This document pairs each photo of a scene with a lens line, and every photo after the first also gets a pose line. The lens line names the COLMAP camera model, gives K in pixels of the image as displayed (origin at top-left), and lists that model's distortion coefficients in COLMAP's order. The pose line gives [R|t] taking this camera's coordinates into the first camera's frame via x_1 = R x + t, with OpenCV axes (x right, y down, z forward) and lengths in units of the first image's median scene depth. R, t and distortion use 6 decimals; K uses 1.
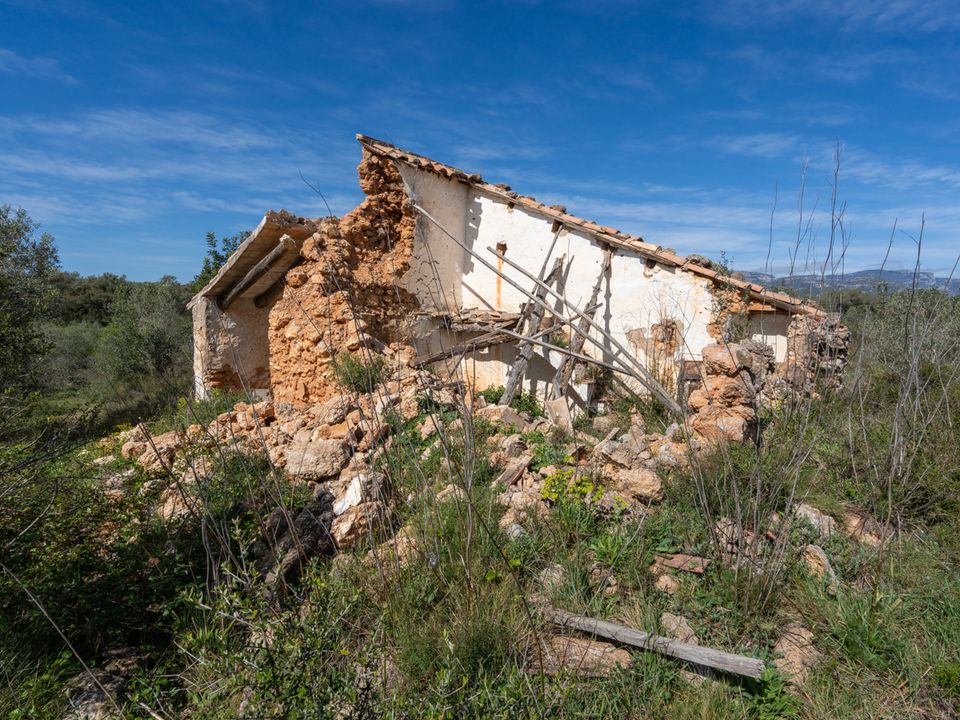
lens RADIAL K [[511.2, 0, 481.3], [0, 511.2, 359.2], [0, 0, 1]] dist [-0.000722, 0.000701]
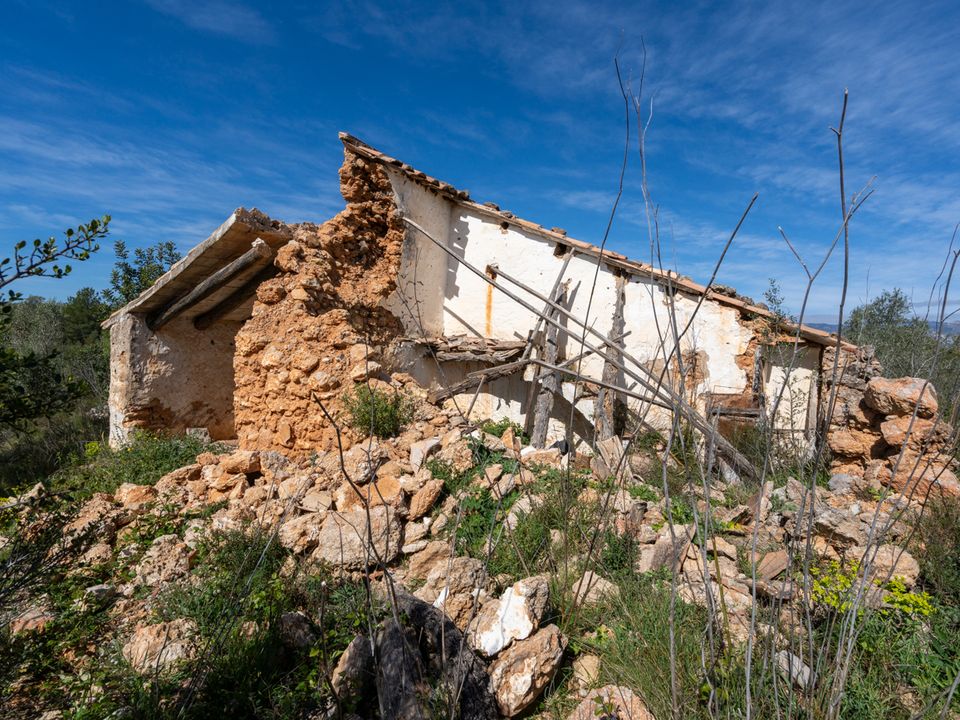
lens RADIAL K [[483.3, 0, 476.8], [0, 483.3, 358.5], [0, 0, 1]] dist [-0.000390, -0.000879]
pose [[0.979768, 0.011396, 0.199813, -0.182549], [0.000810, 0.998144, -0.060898, -0.006869], [-0.200136, 0.059828, 0.977940, 0.180920]]
